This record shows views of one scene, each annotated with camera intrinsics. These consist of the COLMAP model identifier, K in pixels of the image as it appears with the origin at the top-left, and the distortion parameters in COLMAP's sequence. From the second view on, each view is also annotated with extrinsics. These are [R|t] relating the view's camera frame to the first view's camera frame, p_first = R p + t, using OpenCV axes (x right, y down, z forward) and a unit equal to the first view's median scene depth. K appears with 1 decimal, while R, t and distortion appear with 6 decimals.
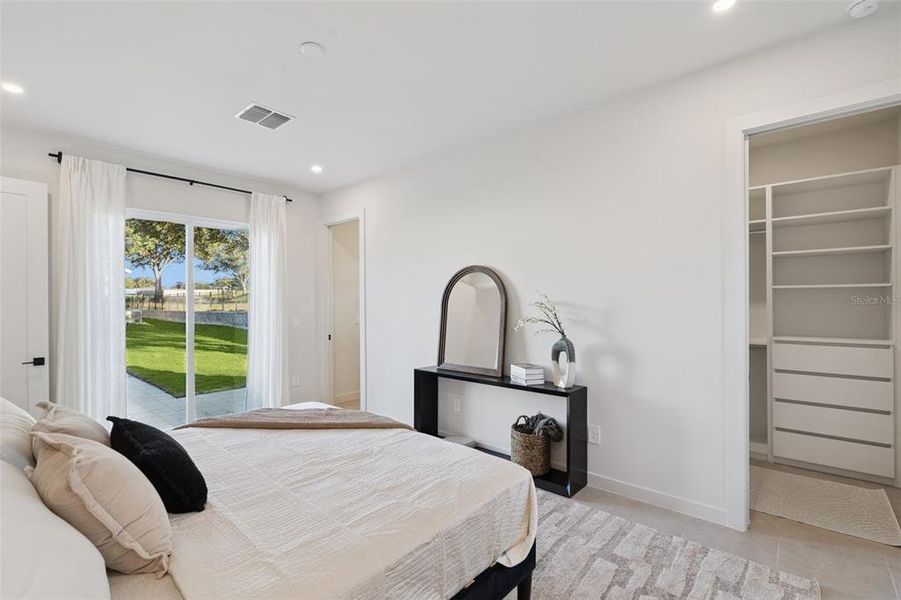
lens RADIAL K [[415.7, 0, 454.3], [0, 415.7, 304.6], [0, 0, 1]] dist [-0.007557, 0.000081]
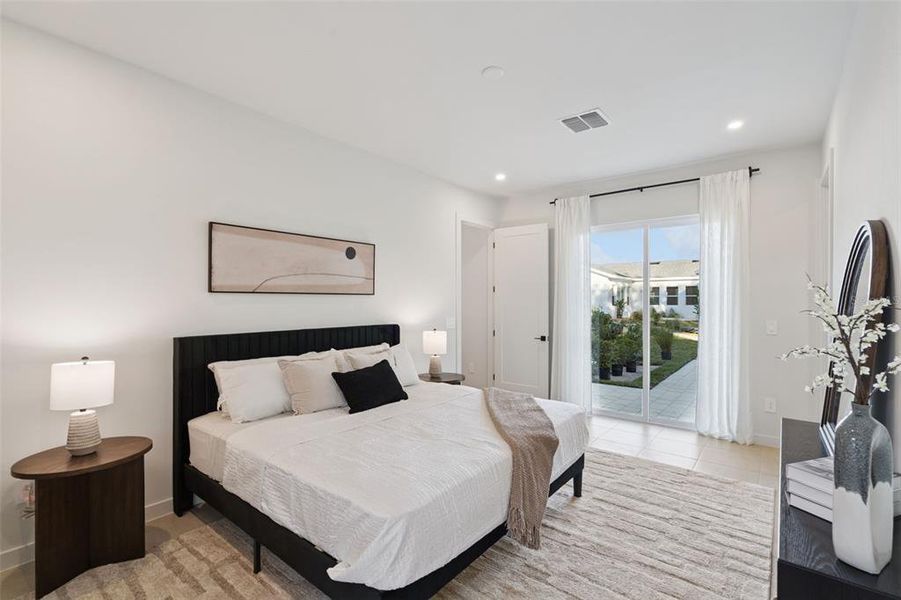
lens RADIAL K [[415.7, 0, 454.3], [0, 415.7, 304.6], [0, 0, 1]] dist [-0.007557, 0.000081]
pose [[0.022539, 0.013172, -0.999659, 0.833424], [-0.005069, 0.999902, 0.013061, -0.012843], [0.999733, 0.004773, 0.022604, 0.946765]]
